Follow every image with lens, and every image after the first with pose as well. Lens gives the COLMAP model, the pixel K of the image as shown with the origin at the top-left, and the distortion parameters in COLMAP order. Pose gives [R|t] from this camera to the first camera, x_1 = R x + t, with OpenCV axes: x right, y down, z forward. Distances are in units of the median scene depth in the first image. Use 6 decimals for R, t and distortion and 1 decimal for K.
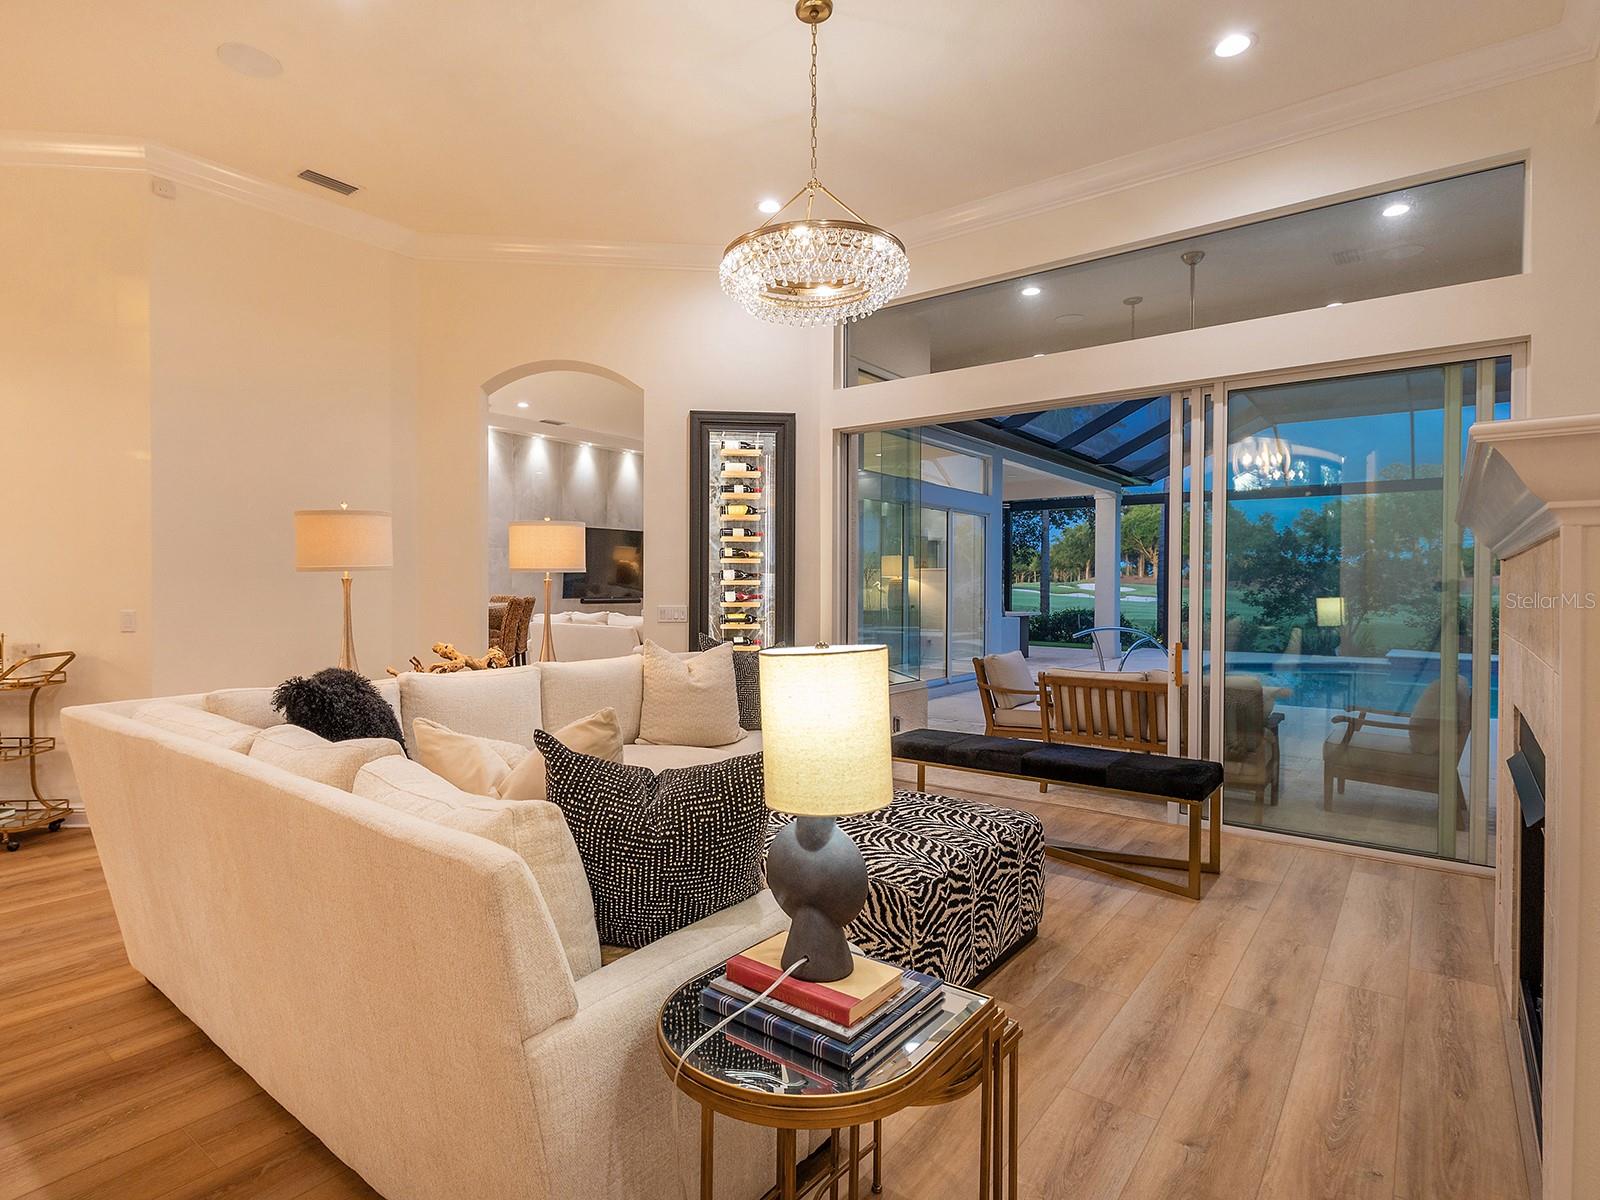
lens RADIAL K [[881.0, 0, 800.0], [0, 881.0, 600.0], [0, 0, 1]] dist [-0.002073, 0.000833]
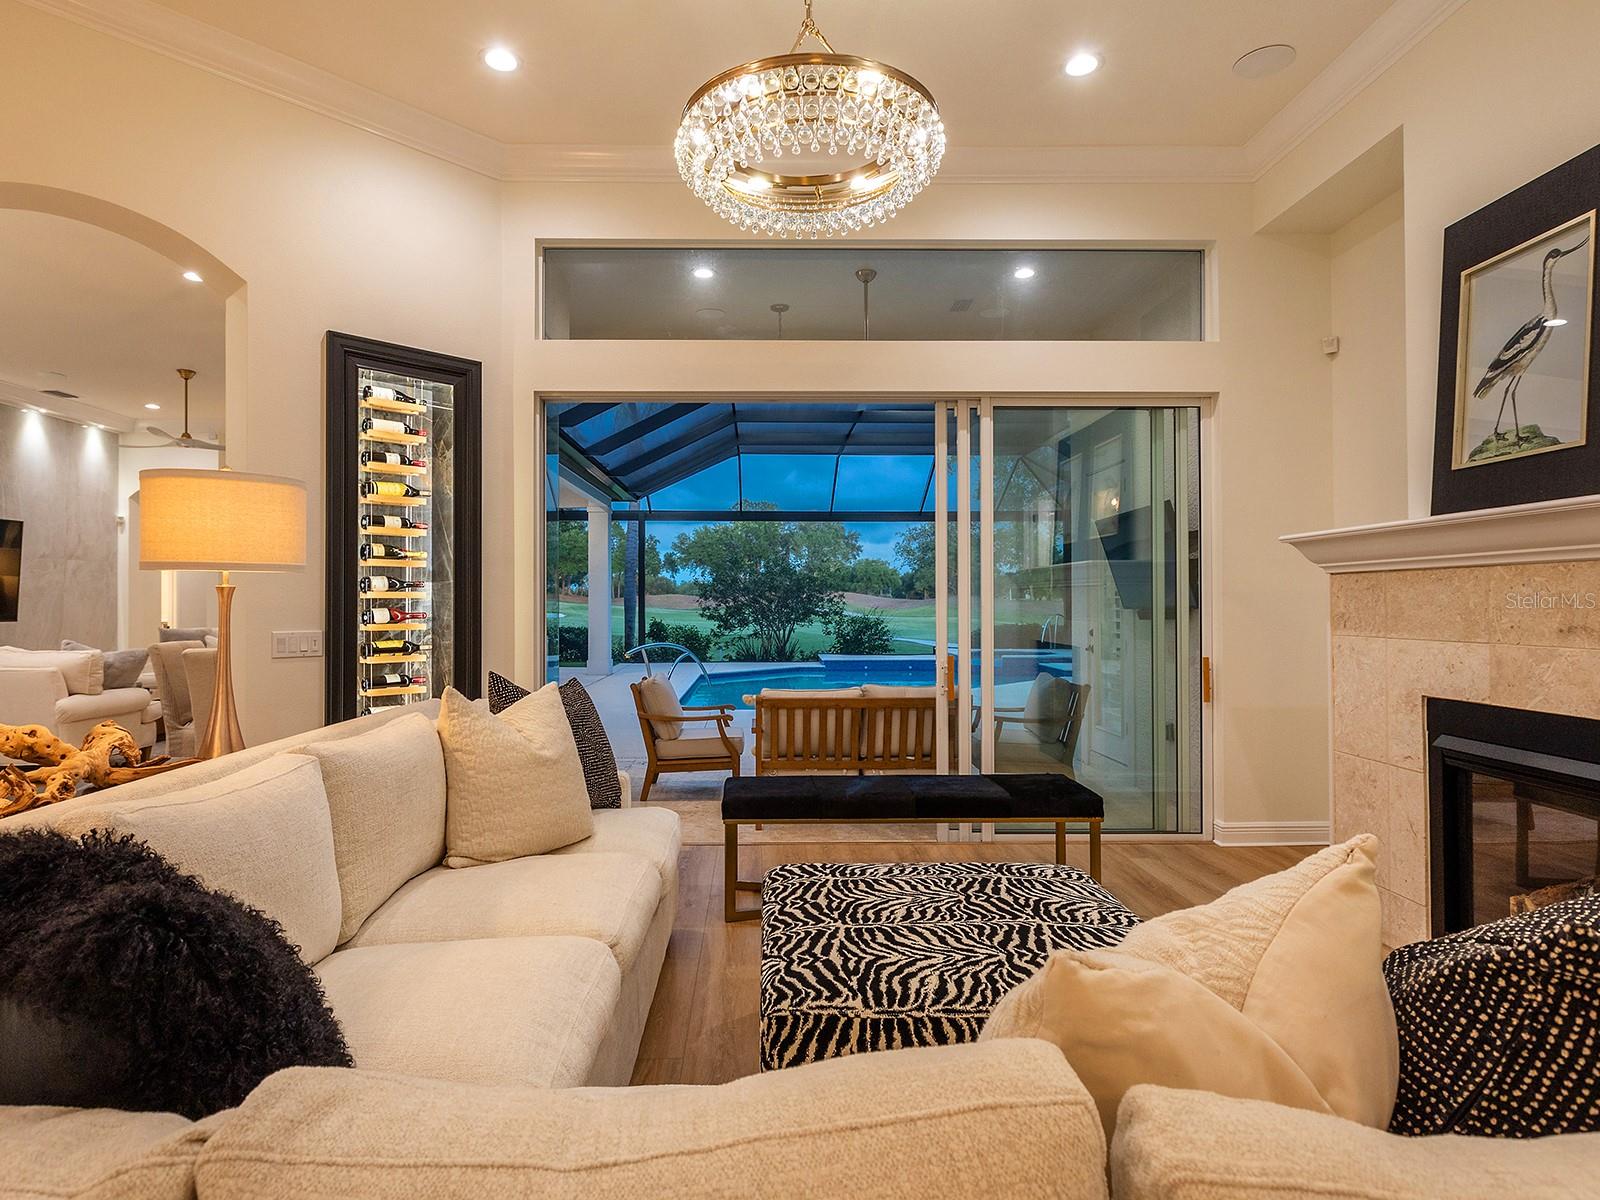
lens RADIAL K [[881.0, 0, 800.0], [0, 881.0, 600.0], [0, 0, 1]] dist [-0.002073, 0.000833]
pose [[0.780760, -0.002161, 0.624828, -0.252723], [0.013918, 0.999806, -0.013934, -0.001927], [-0.624676, 0.019575, 0.780638, 0.269417]]
